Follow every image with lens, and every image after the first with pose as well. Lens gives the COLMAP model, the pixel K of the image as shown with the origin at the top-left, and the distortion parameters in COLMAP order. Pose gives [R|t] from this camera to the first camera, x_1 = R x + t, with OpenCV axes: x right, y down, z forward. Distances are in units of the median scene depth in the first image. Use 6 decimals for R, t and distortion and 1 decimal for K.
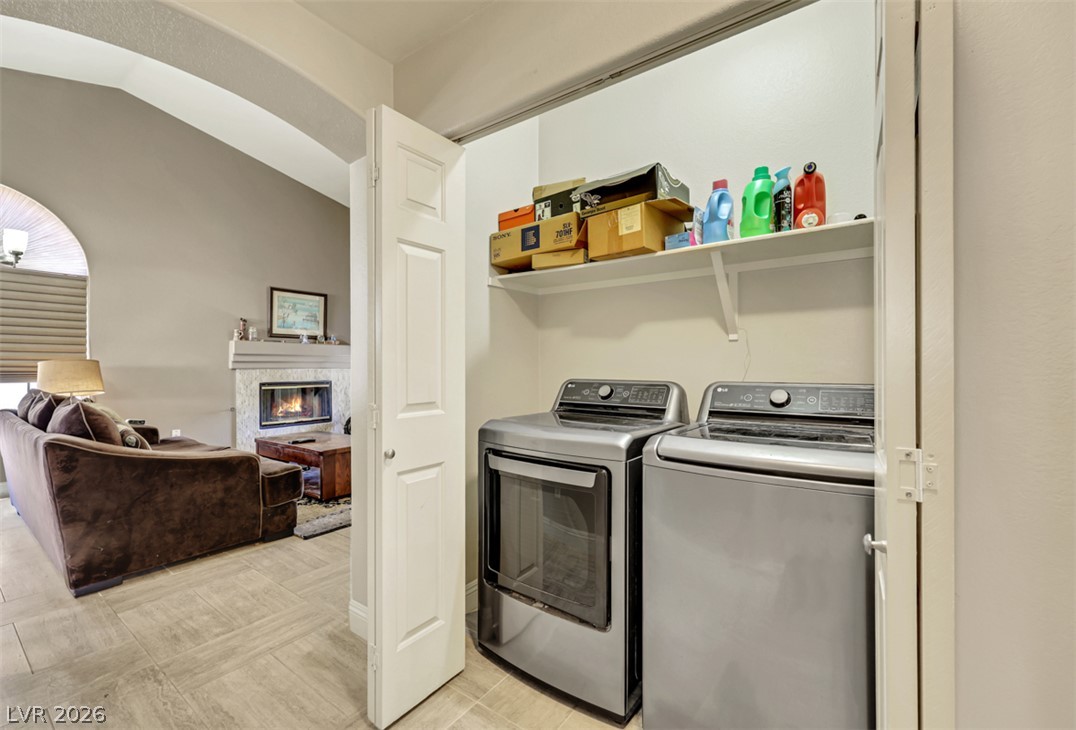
lens RADIAL K [[455.7, 0, 540.5], [0, 455.7, 366.4], [0, 0, 1]] dist [-0.002322, -0.000024]
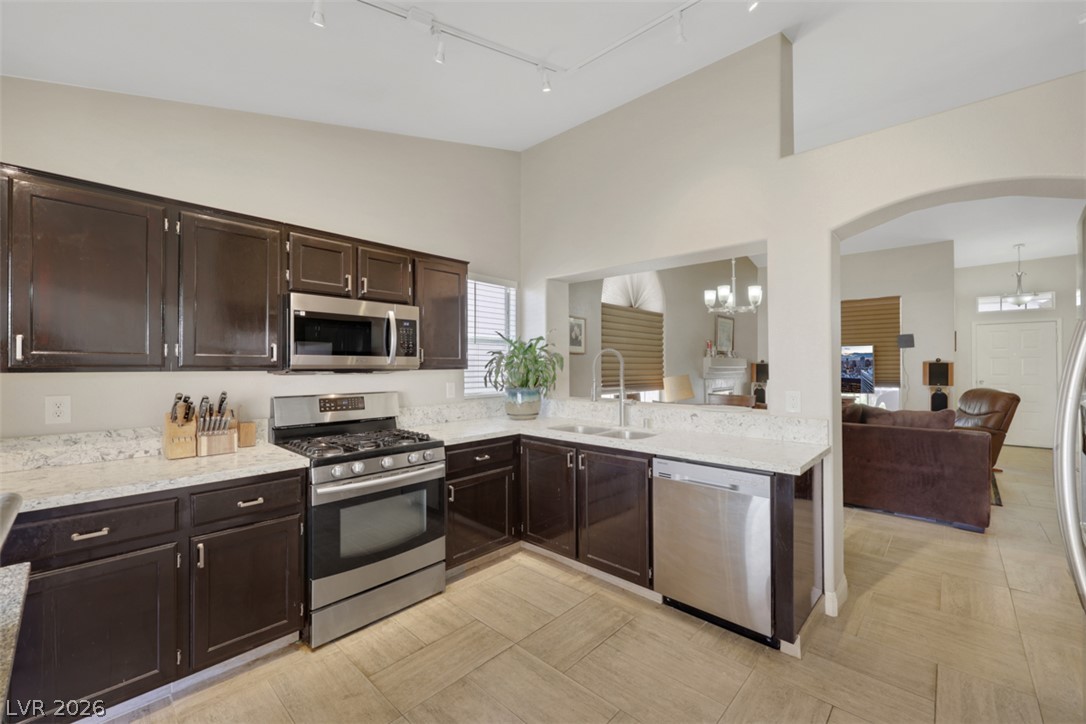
lens RADIAL K [[445.8, 0, 544.3], [0, 445.8, 363.3], [0, 0, 1]] dist [-0.001942, 0.000652]
pose [[0.993870, -0.004995, -0.110440, -0.935285], [0.004063, 0.999954, -0.008661, -0.028744], [0.110478, 0.008159, 0.993845, -0.294039]]
